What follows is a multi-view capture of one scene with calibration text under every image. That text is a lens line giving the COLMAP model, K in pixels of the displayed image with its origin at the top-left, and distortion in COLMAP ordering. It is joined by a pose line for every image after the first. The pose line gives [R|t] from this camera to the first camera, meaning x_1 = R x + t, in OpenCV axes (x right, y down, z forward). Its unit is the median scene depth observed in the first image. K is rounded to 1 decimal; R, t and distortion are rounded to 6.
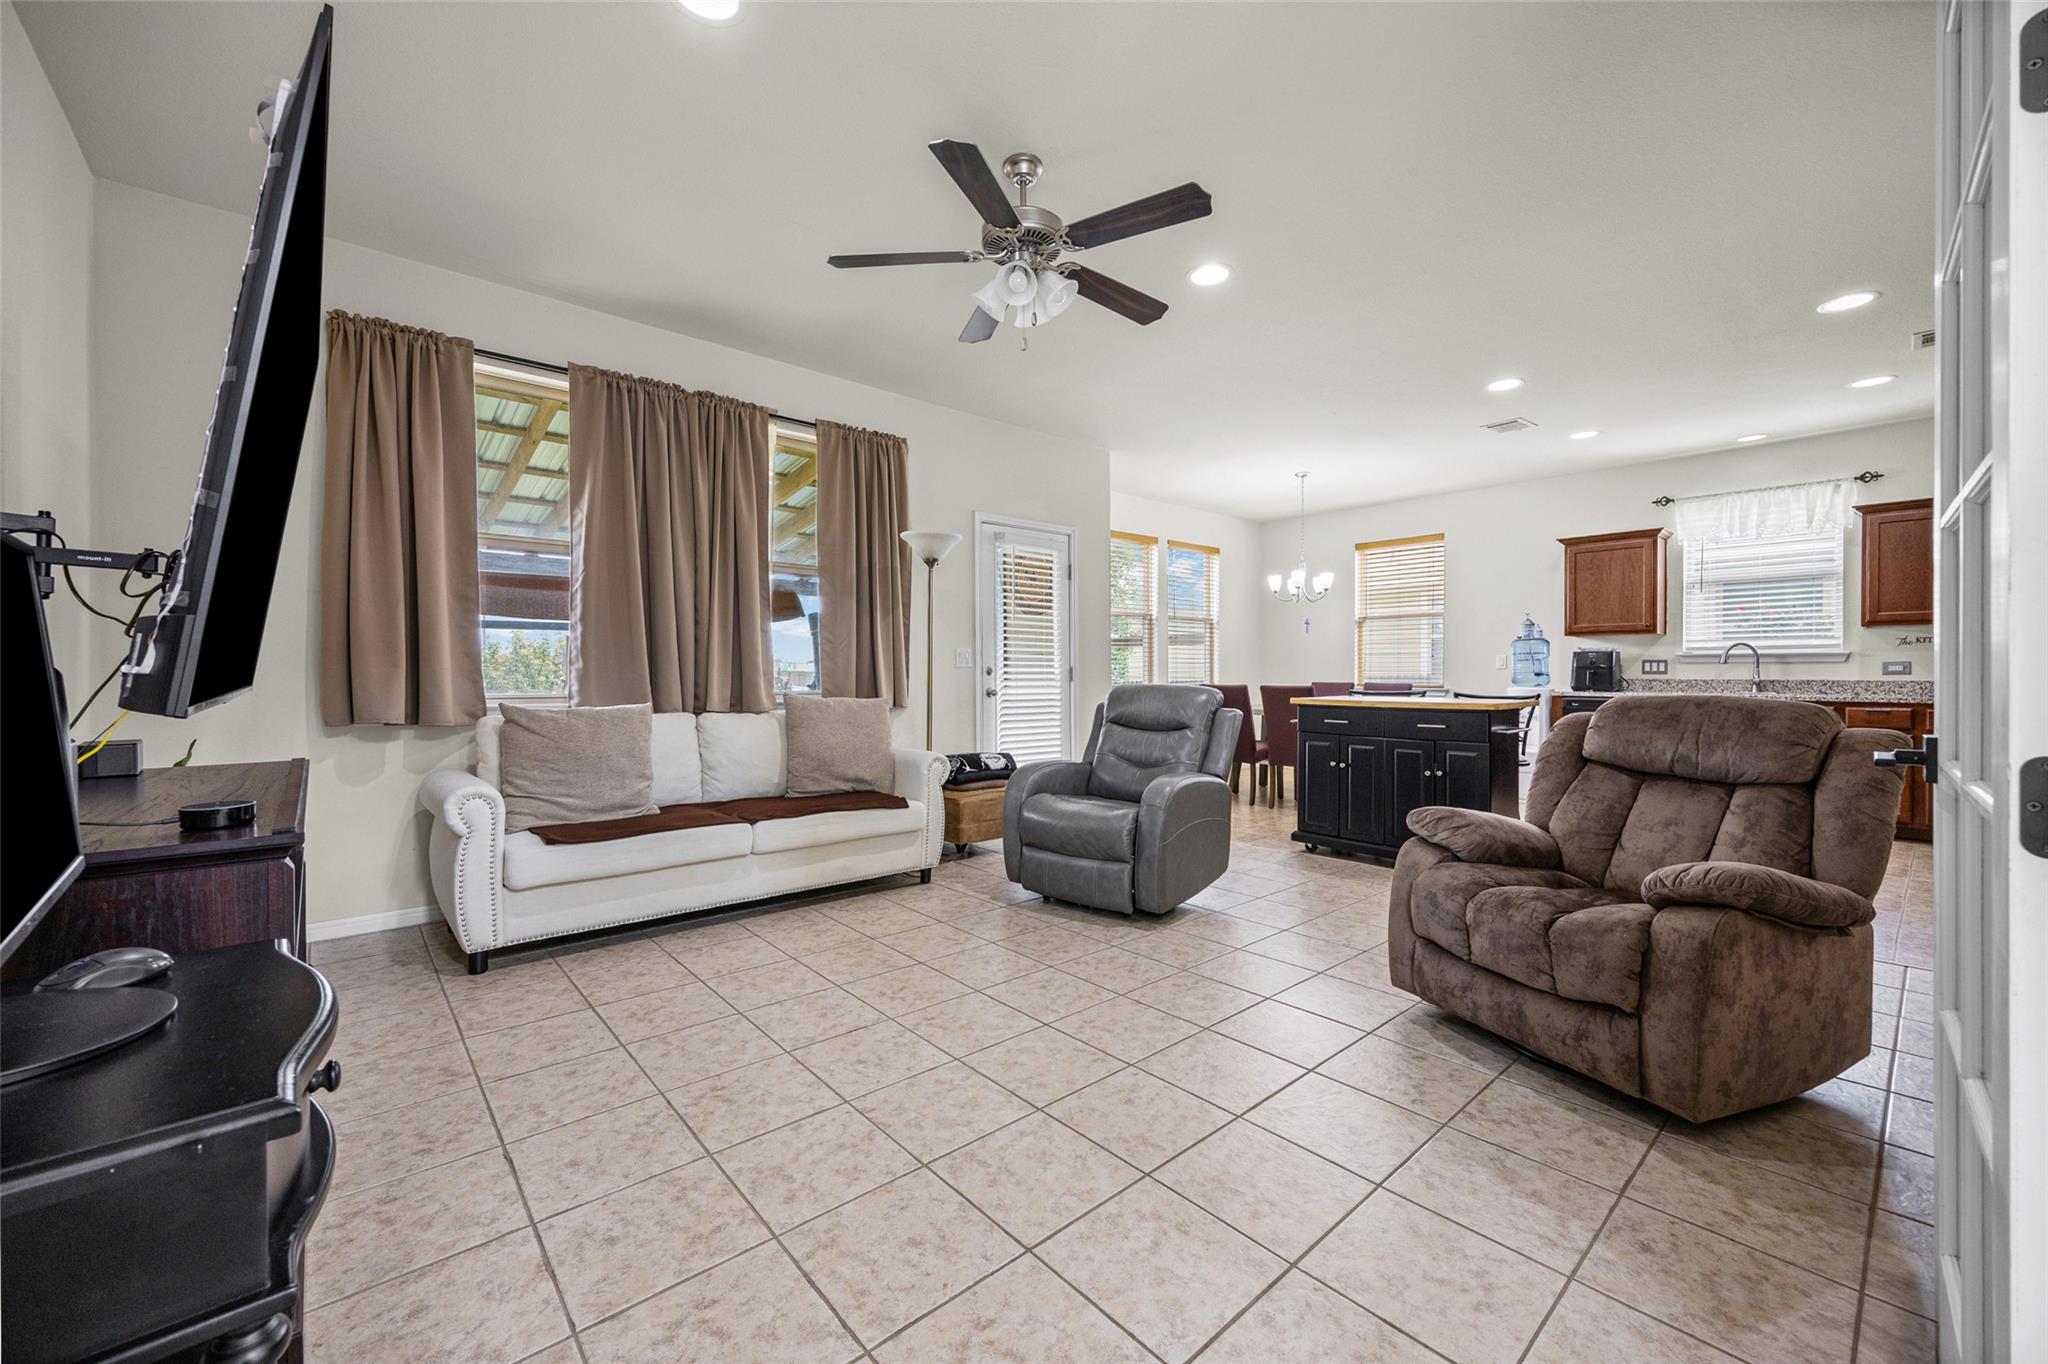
lens RADIAL K [[791.1, 0, 998.0], [0, 791.1, 690.9], [0, 0, 1]] dist [-0.002408, -0.000704]
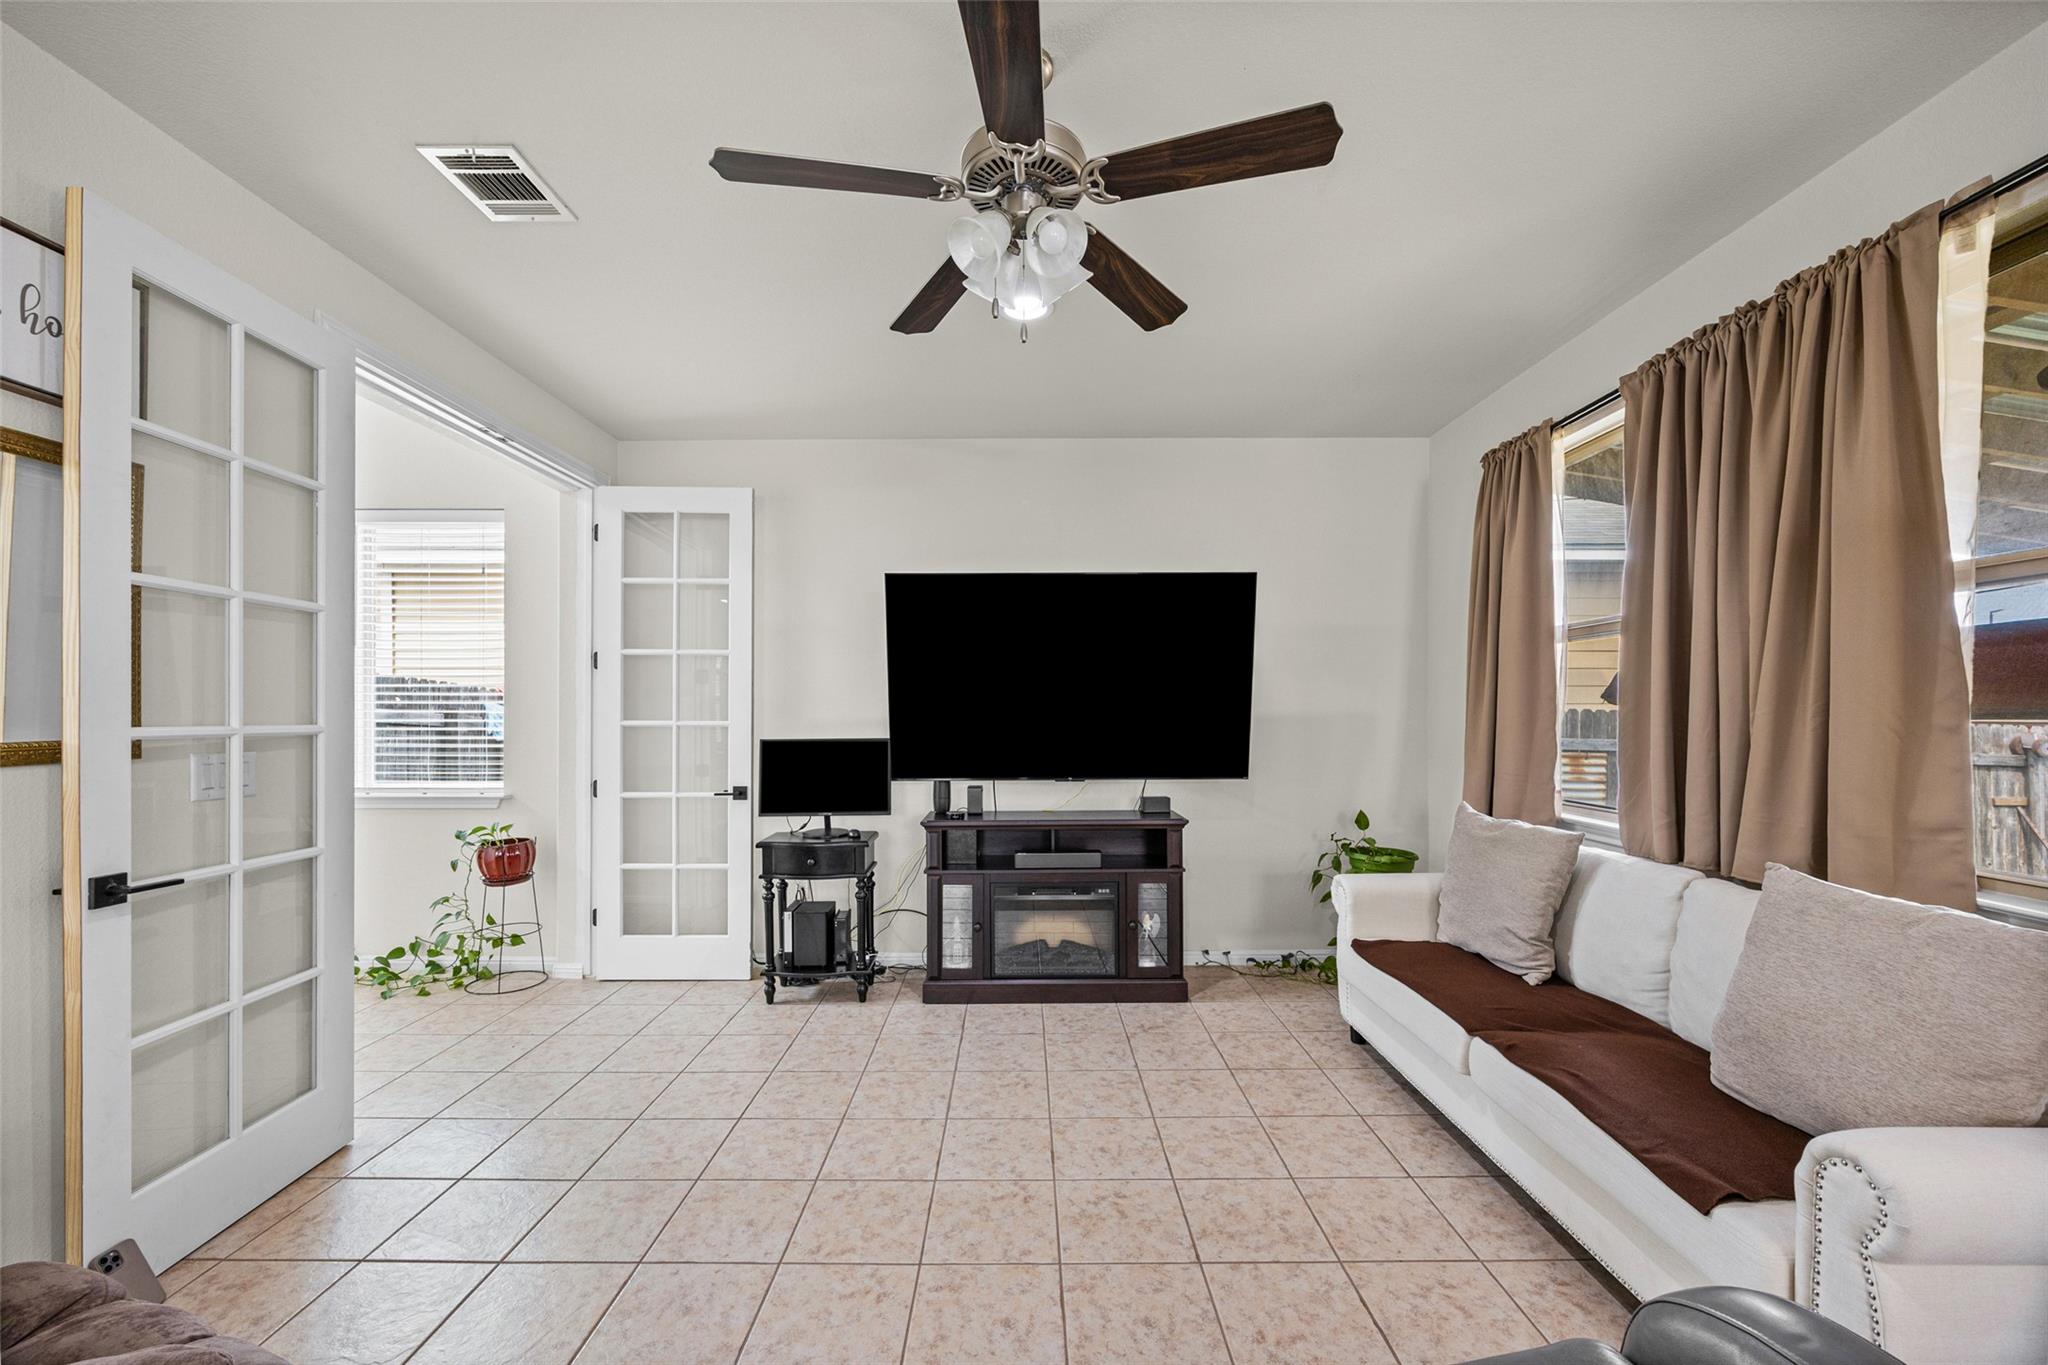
lens RADIAL K [[791.1, 0, 1024.9], [0, 791.1, 719.5], [0, 0, 1]] dist [-0.002408, -0.000704]
pose [[-0.635097, 0.008754, -0.772383, 0.451815], [-0.016310, 0.999561, 0.024740, -0.108227], [0.772260, 0.028310, -0.634676, 1.180742]]
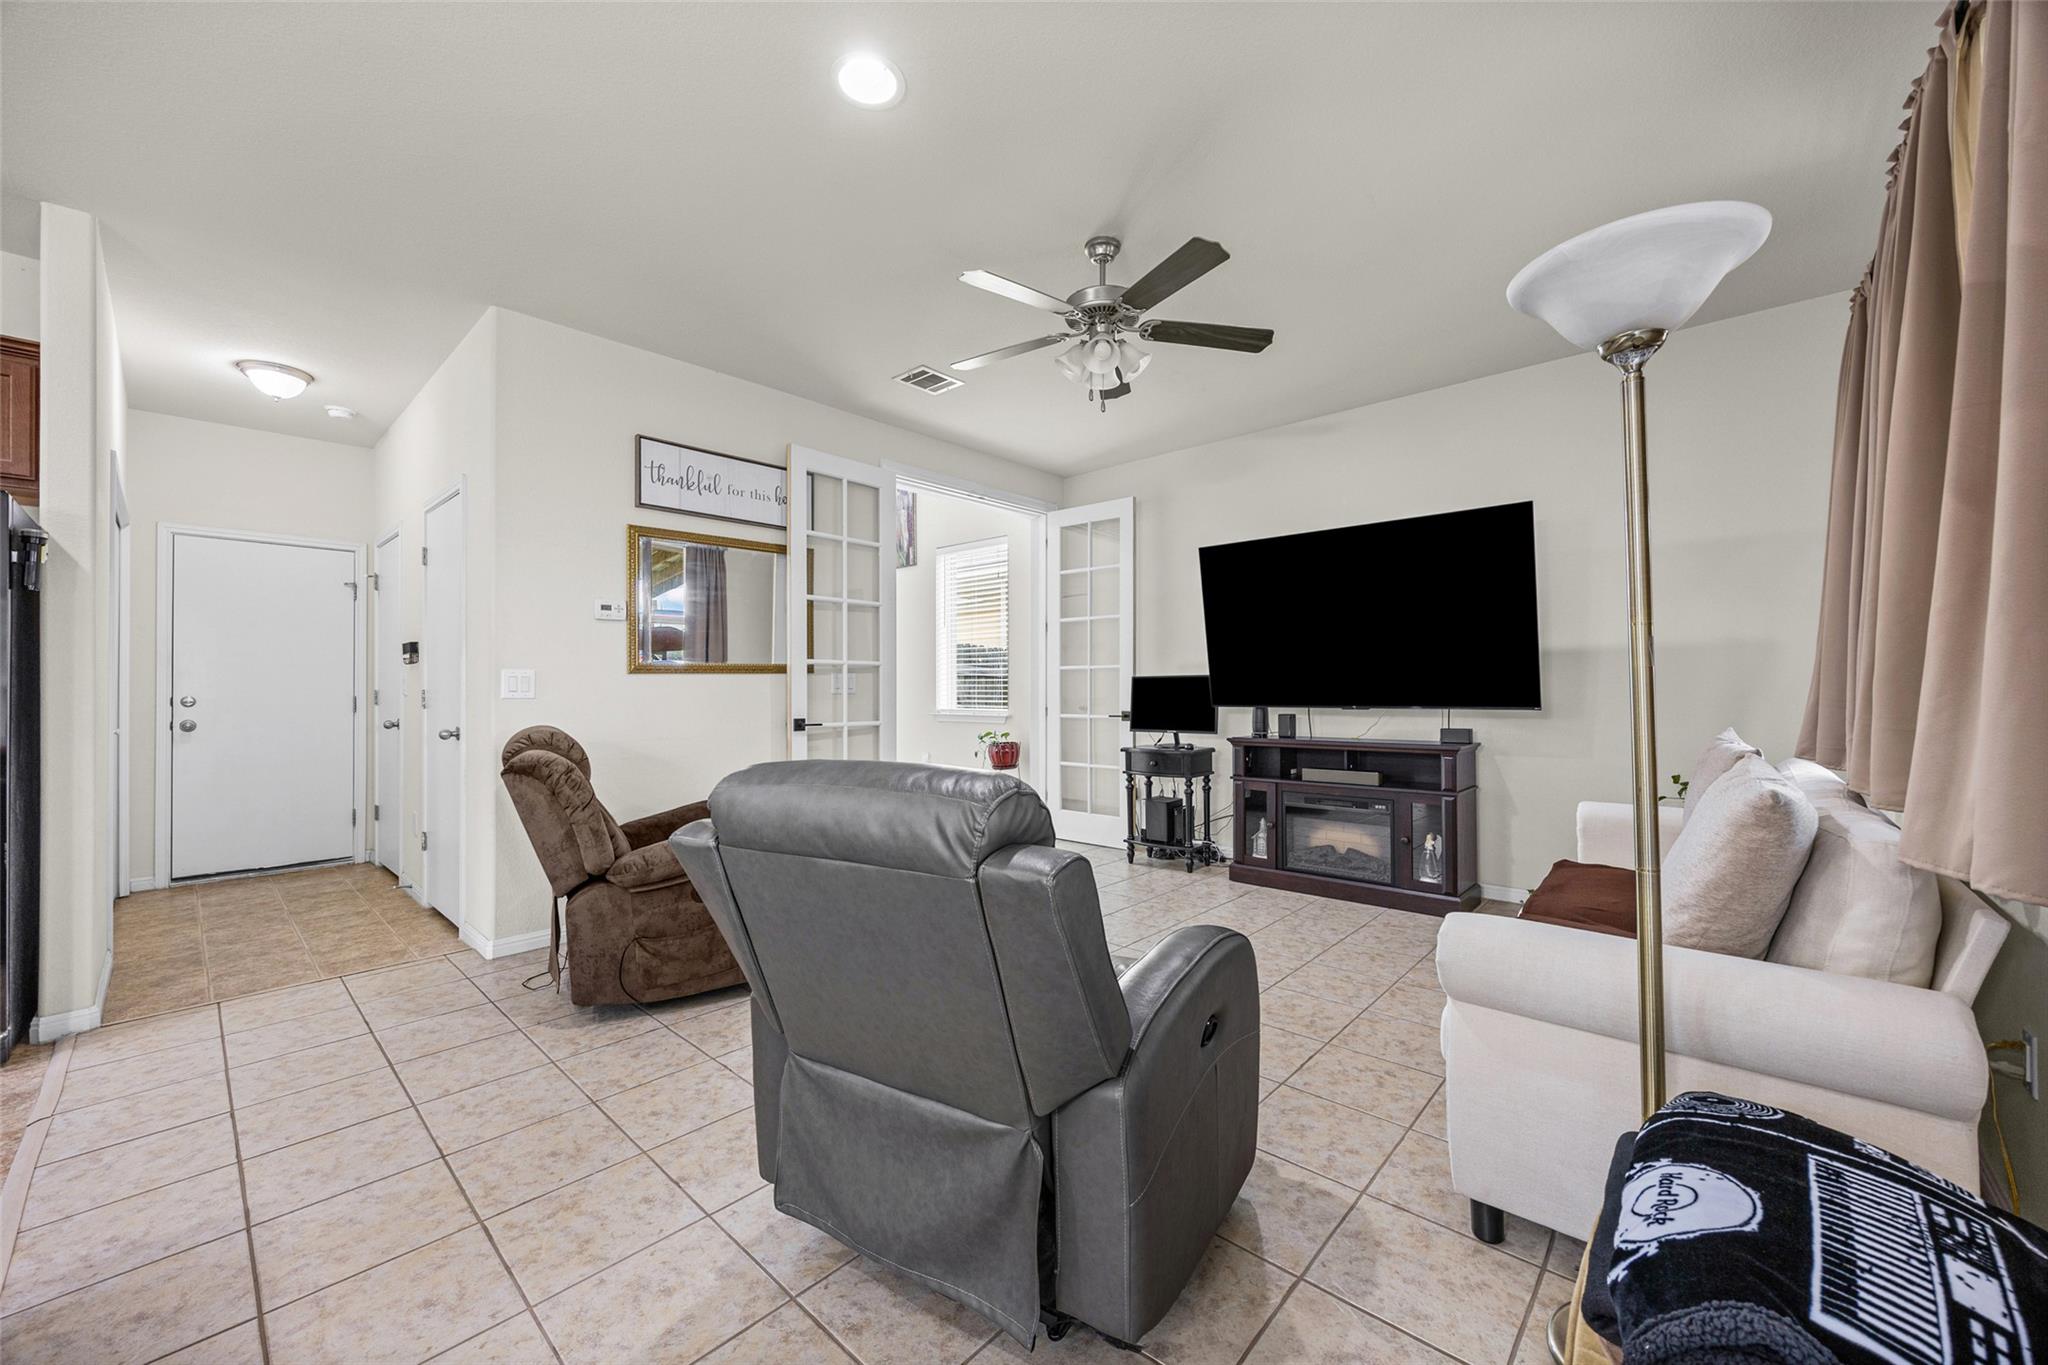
lens RADIAL K [[791.1, 0, 1022.4], [0, 791.1, 686.1], [0, 0, 1]] dist [-0.002408, -0.000704]
pose [[-0.990106, 0.008264, -0.140078, 0.249206], [0.005339, 0.999760, 0.021246, -0.059084], [0.140220, 0.020288, -0.989913, 1.724452]]
